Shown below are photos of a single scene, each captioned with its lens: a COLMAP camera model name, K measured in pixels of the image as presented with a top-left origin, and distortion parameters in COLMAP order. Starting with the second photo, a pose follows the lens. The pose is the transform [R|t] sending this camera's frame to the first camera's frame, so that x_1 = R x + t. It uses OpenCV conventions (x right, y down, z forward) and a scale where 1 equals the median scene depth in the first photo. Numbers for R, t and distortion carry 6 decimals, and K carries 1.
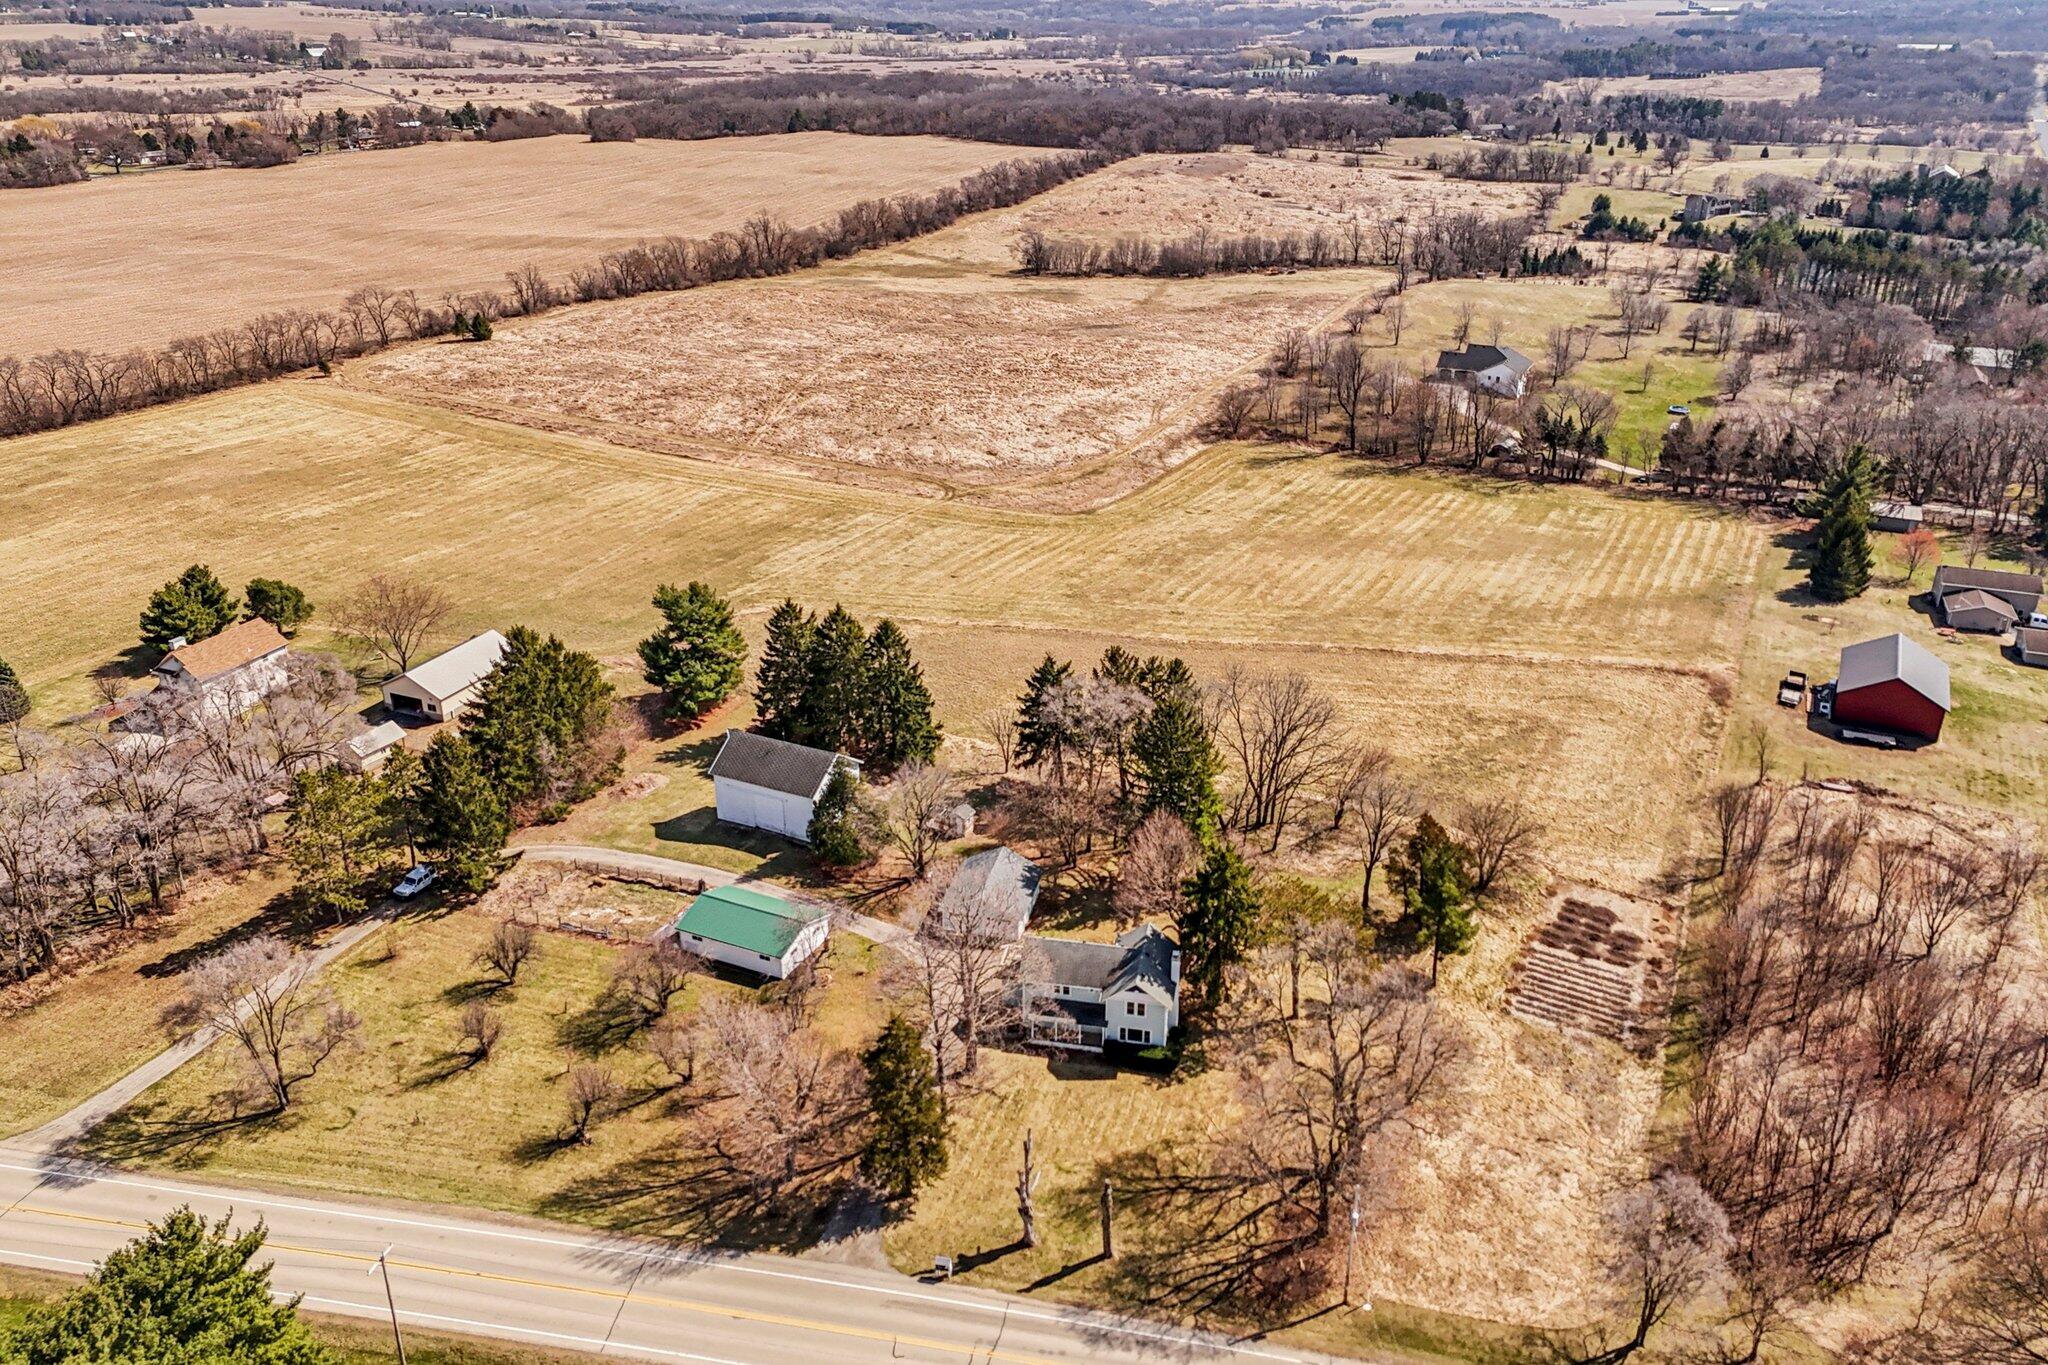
lens RADIAL K [[1543.2, 0, 1024.0], [0, 1543.2, 658.9], [0, 0, 1]] dist [0.071552, -0.070480]
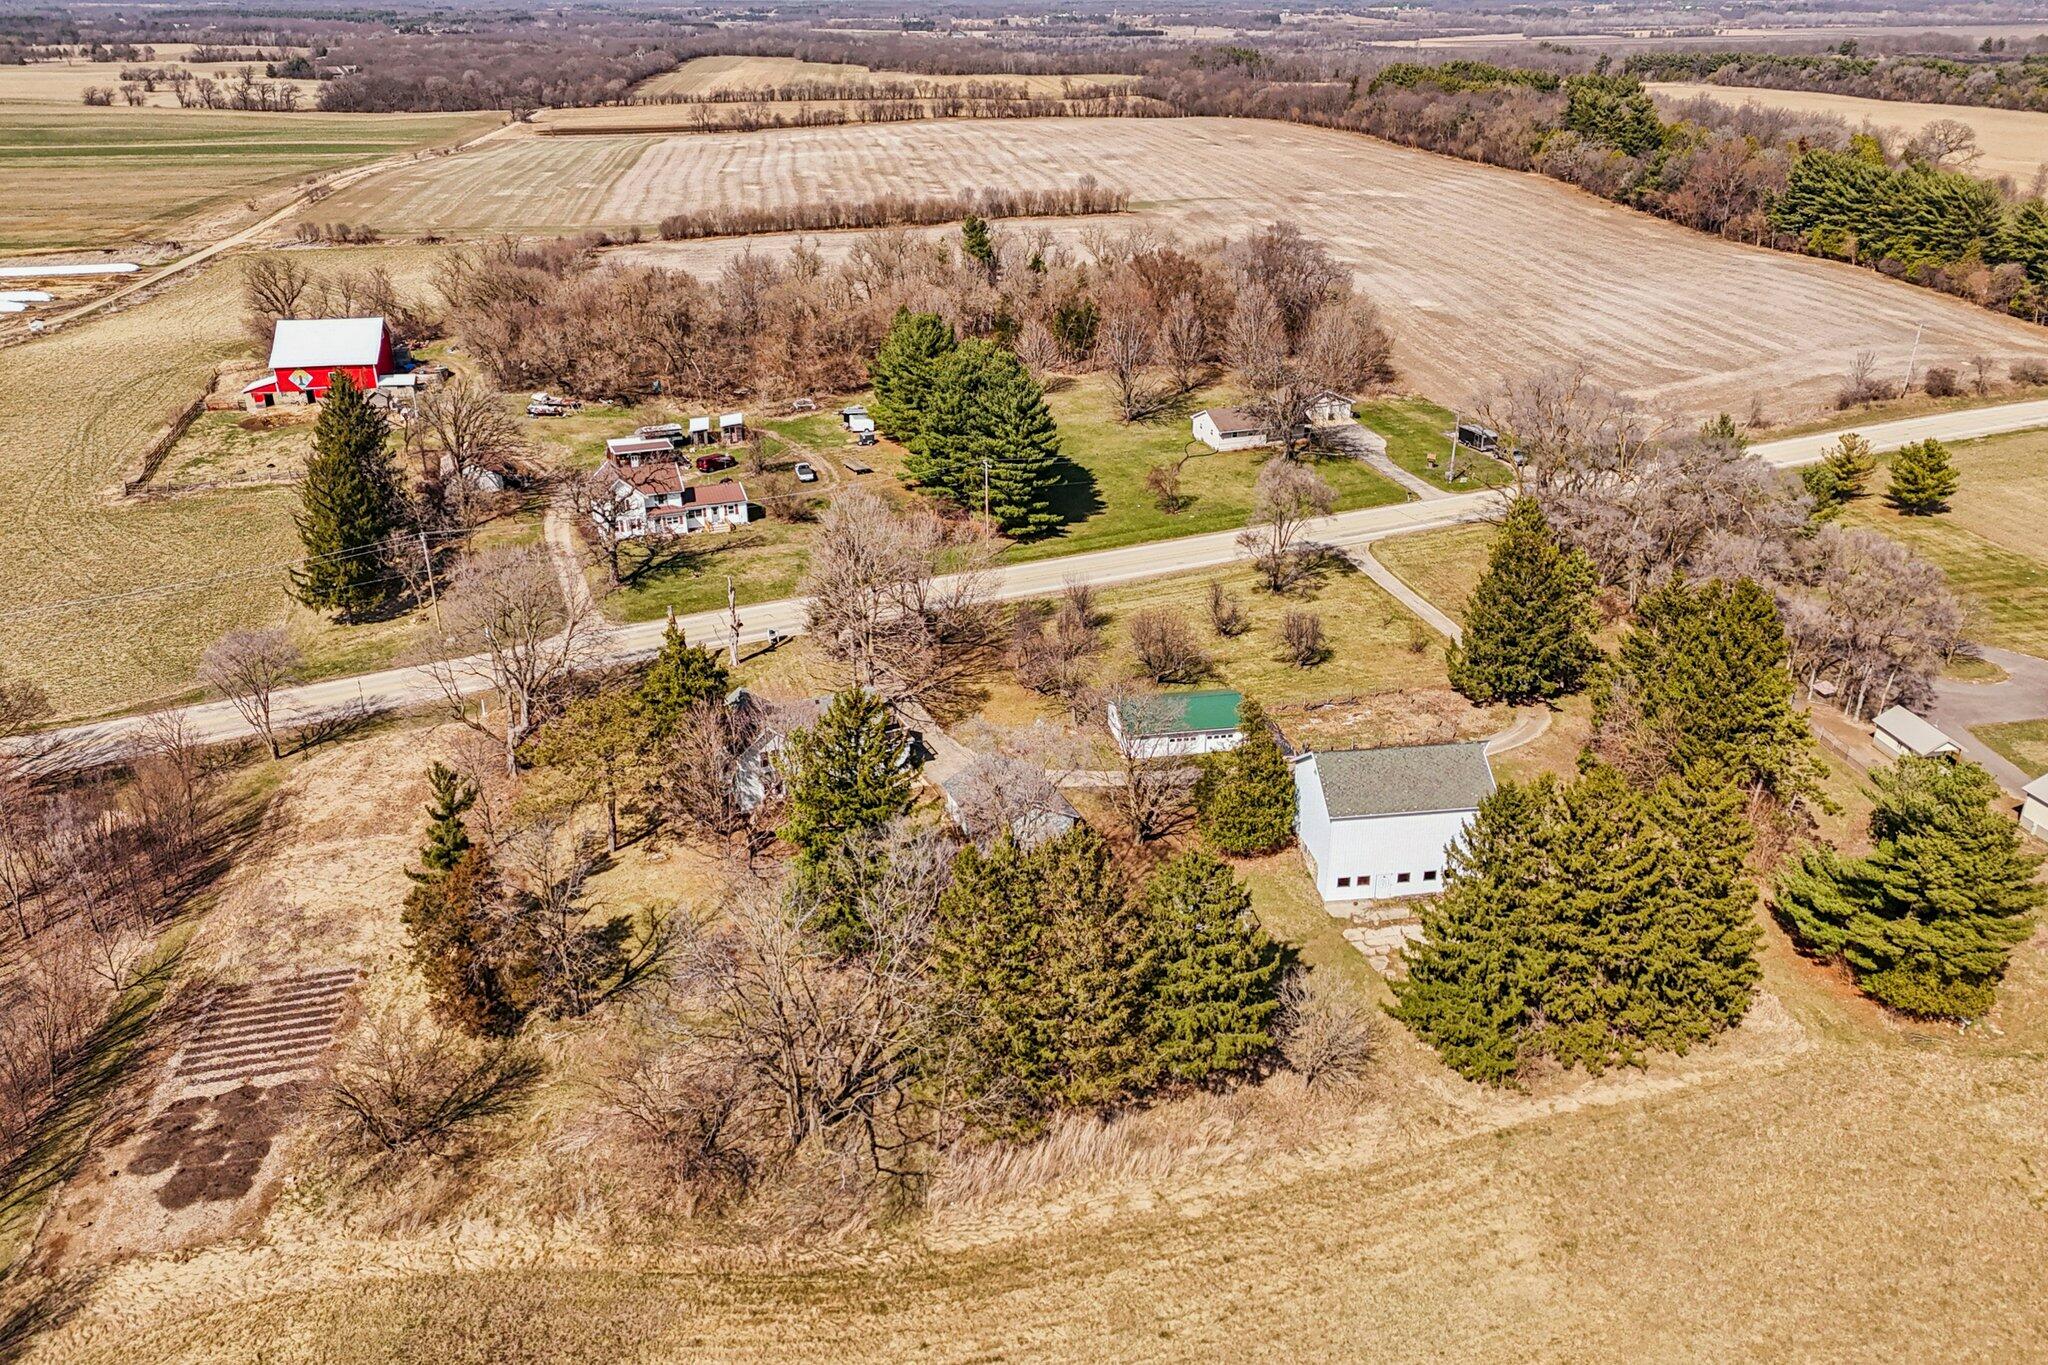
lens RADIAL K [[1558.8, 0, 1024.0], [0, 1558.8, 682.5], [0, 0, 1]] dist [0.051622, -0.044726]
pose [[-0.814227, 0.236397, -0.530237, 0.281602], [-0.228772, 0.708785, 0.667299, -0.319636], [0.533572, 0.664635, -0.523031, 0.989415]]
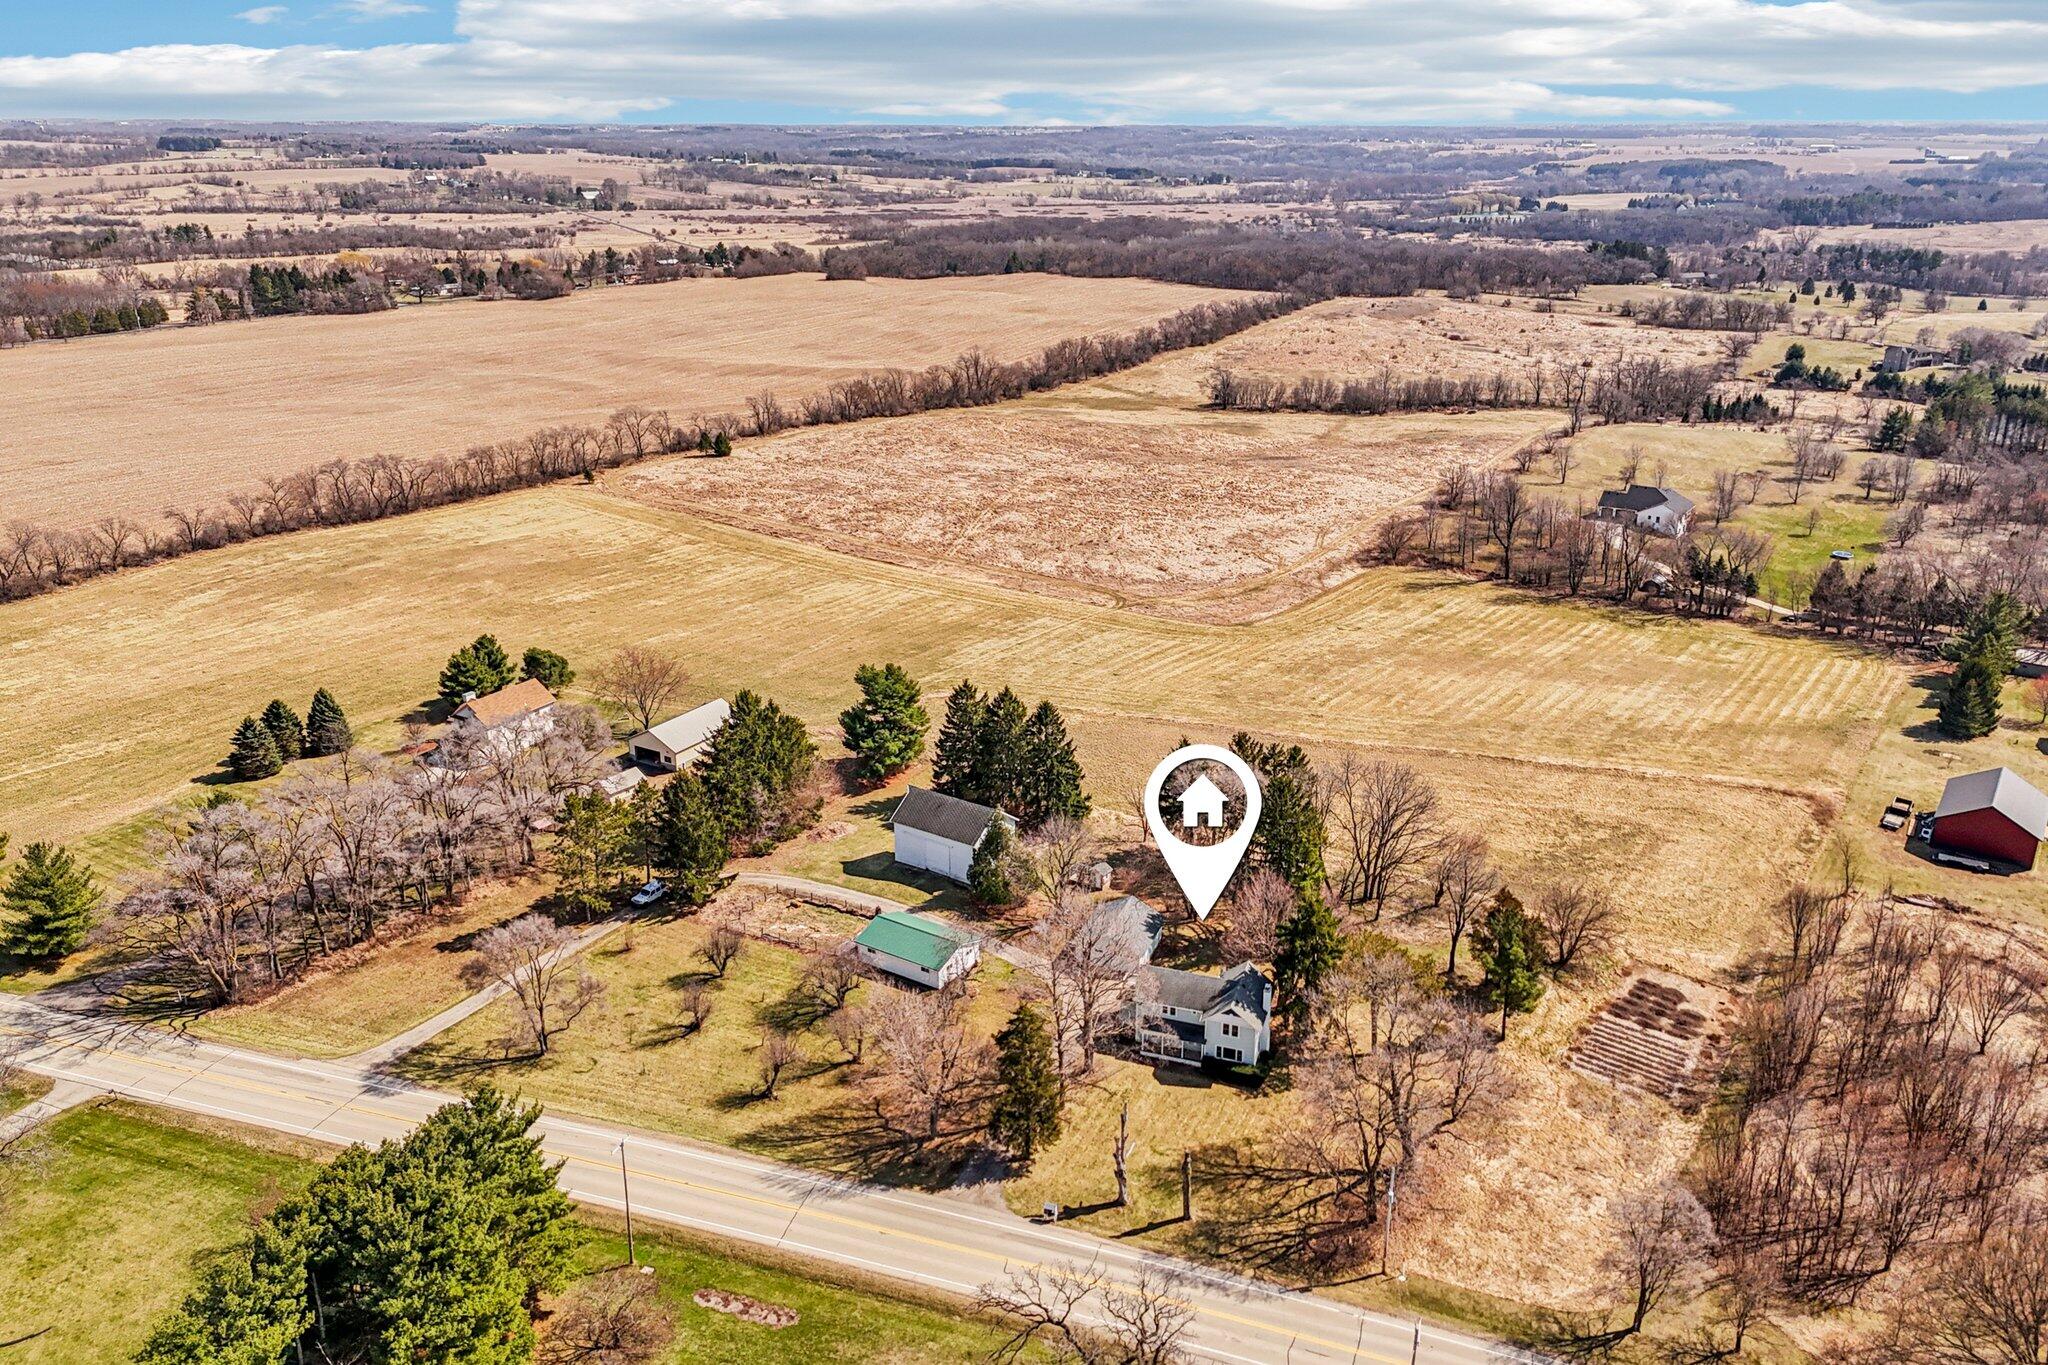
lens RADIAL K [[1532.2, 0, 1020.2], [0, 1532.2, 636.4], [0, 0, 1]] dist [0.106662, -0.132843]
pose [[0.990768, 0.043686, -0.128340, 0.031616], [-0.055327, 0.994531, -0.088588, 0.025166], [0.123768, 0.094870, 0.987766, -0.129647]]
